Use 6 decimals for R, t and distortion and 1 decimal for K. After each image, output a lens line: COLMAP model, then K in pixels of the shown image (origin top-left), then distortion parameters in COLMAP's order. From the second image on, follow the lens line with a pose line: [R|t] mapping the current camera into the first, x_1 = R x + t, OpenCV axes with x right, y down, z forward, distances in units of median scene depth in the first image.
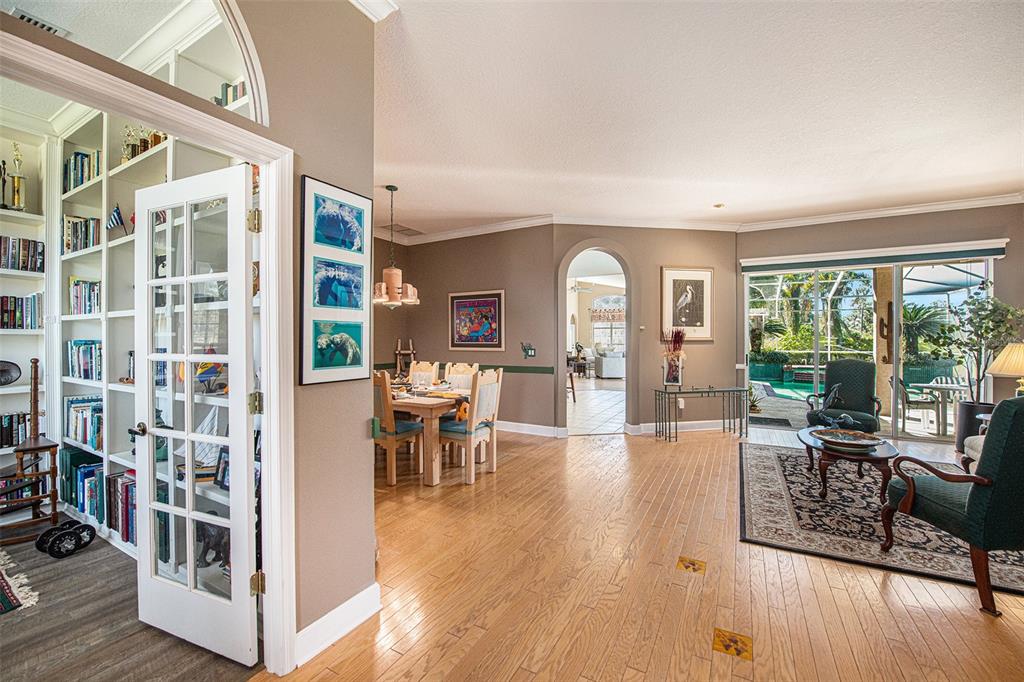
lens RADIAL K [[417.0, 0, 506.7], [0, 417.0, 345.2], [0, 0, 1]] dist [-0.015423, -0.001157]
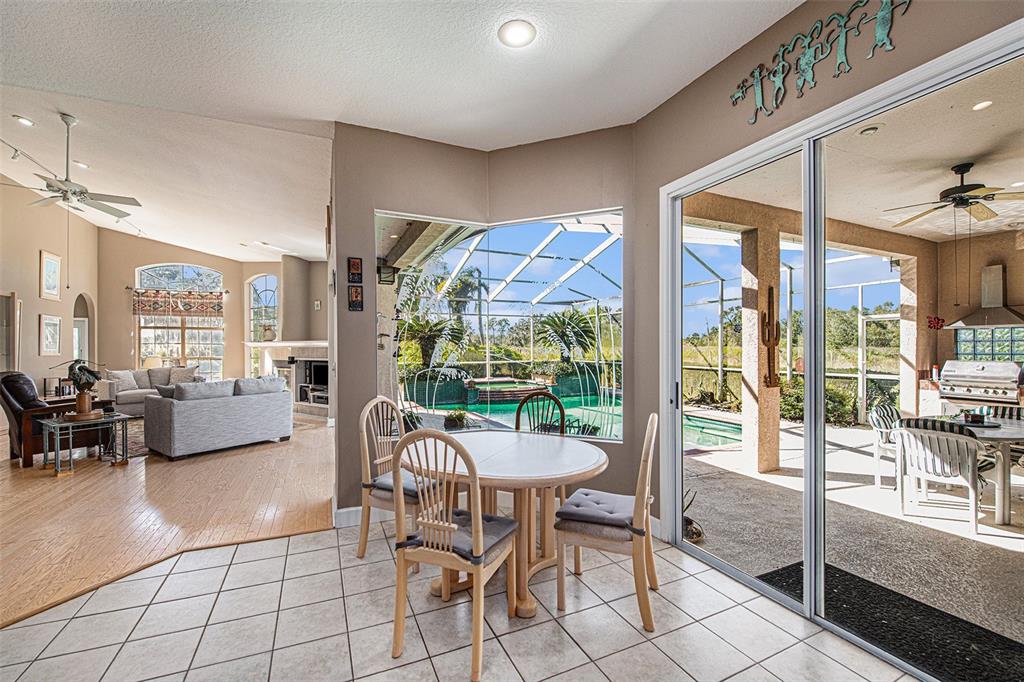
lens RADIAL K [[417.0, 0, 506.7], [0, 417.0, 350.4], [0, 0, 1]] dist [-0.015423, -0.001157]
pose [[0.595881, -0.007589, 0.803037, 0.109707], [0.014558, 0.999893, -0.001354, -0.008163], [-0.802941, 0.012498, 0.595927, 0.522806]]
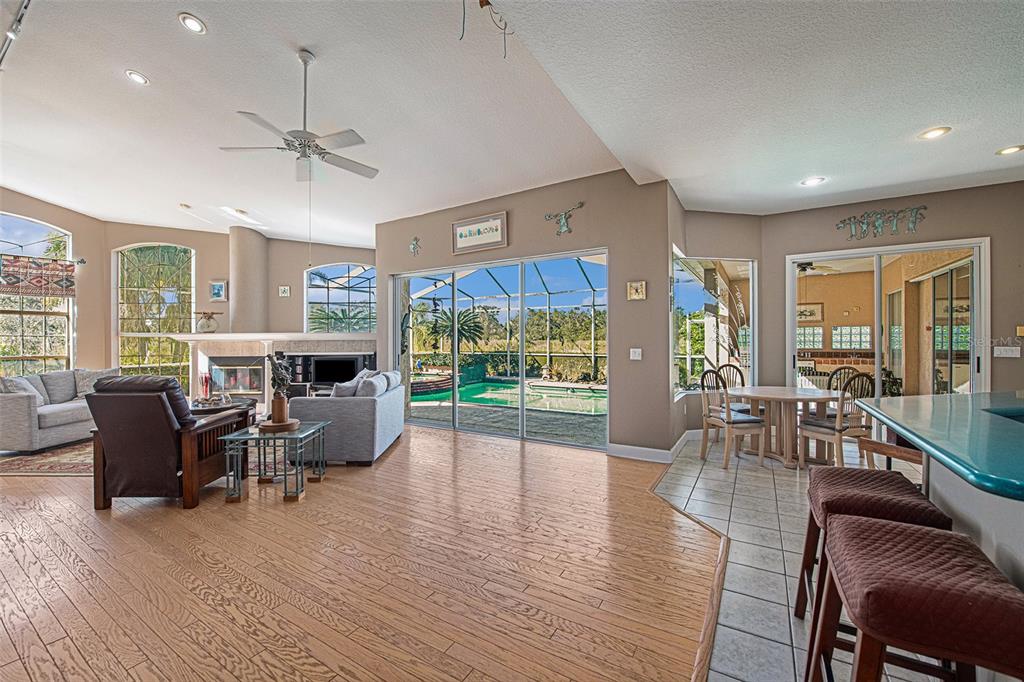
lens RADIAL K [[417.0, 0, 497.6], [0, 417.0, 339.0], [0, 0, 1]] dist [-0.015423, -0.001157]
pose [[0.042339, 0.003634, 0.999097, -0.075740], [0.022218, 0.999743, -0.004578, -0.011152], [-0.998856, 0.022392, 0.042248, 0.823875]]
